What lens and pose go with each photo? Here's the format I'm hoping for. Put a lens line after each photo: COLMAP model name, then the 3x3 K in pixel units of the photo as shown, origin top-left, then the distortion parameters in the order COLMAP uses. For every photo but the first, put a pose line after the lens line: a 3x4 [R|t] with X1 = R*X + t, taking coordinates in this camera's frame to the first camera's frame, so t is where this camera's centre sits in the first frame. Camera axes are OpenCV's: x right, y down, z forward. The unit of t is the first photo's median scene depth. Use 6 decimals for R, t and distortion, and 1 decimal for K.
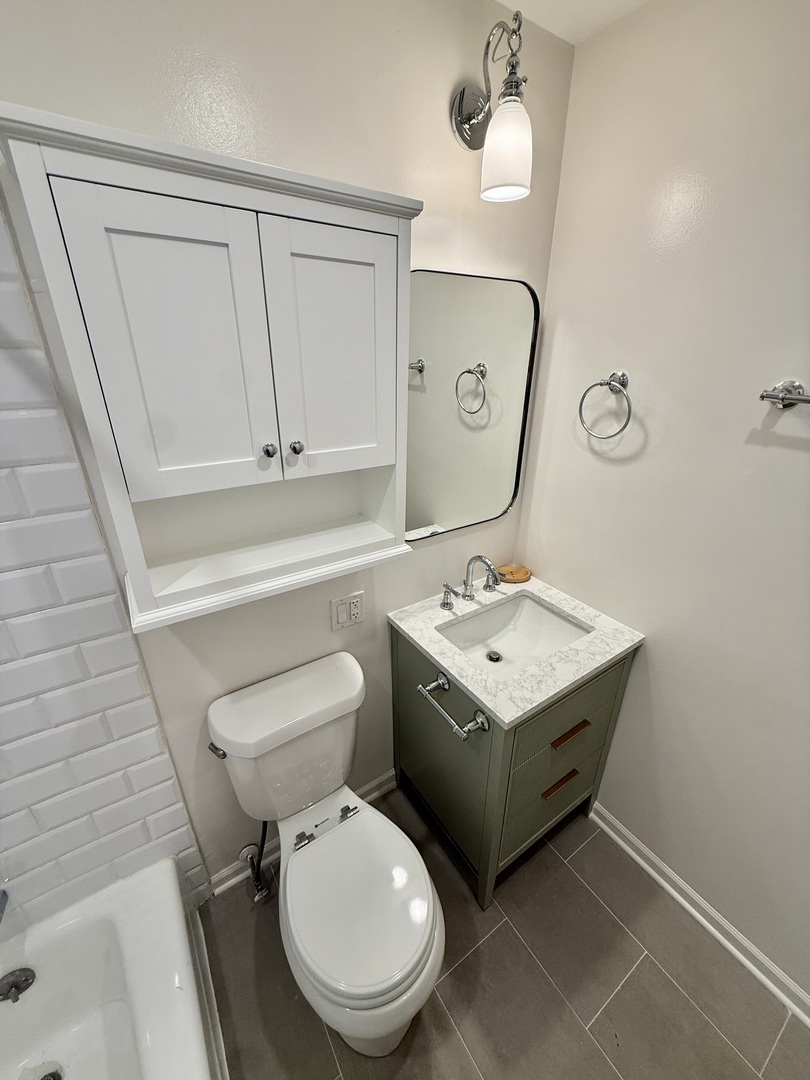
lens RADIAL K [[430.6, 0, 401.9], [0, 430.6, 540.3], [0, 0, 1]] dist [-0.000822, 0.000122]
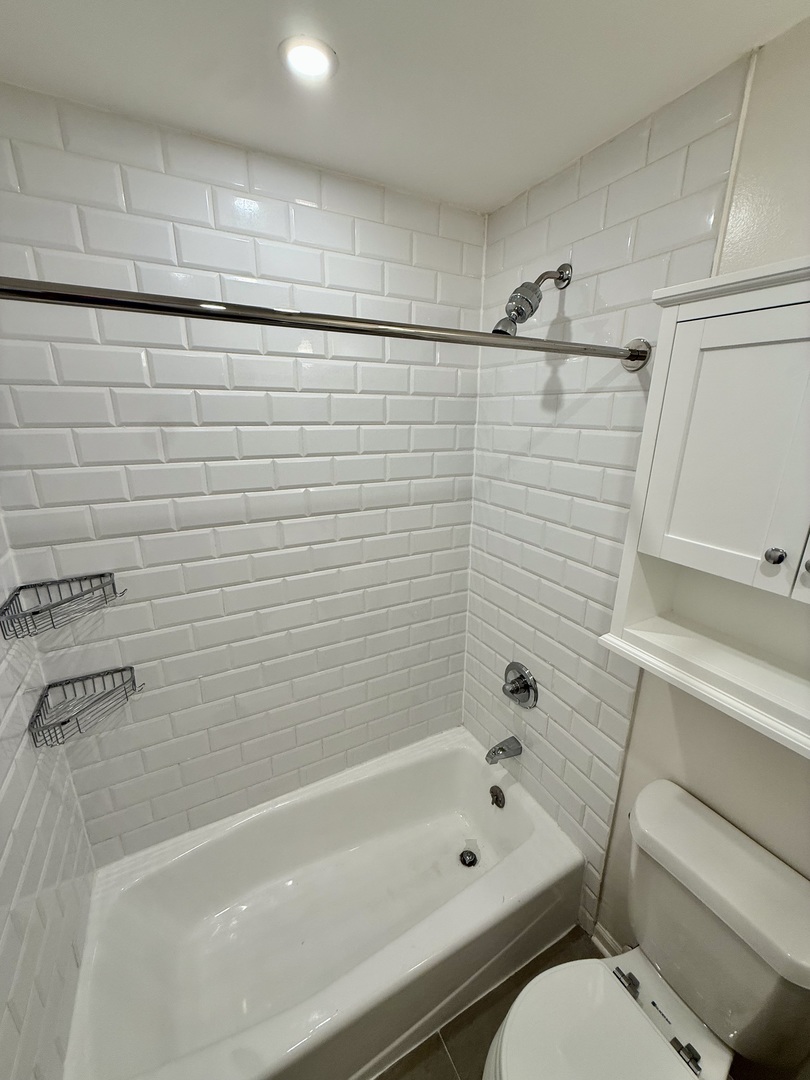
lens RADIAL K [[430.6, 0, 411.1], [0, 430.6, 542.7], [0, 0, 1]] dist [-0.000822, 0.000122]
pose [[-0.081891, 0.281571, -0.956040, 0.453323], [-0.421653, 0.859394, 0.289224, -0.140918], [0.903052, 0.426802, 0.048348, 0.238689]]
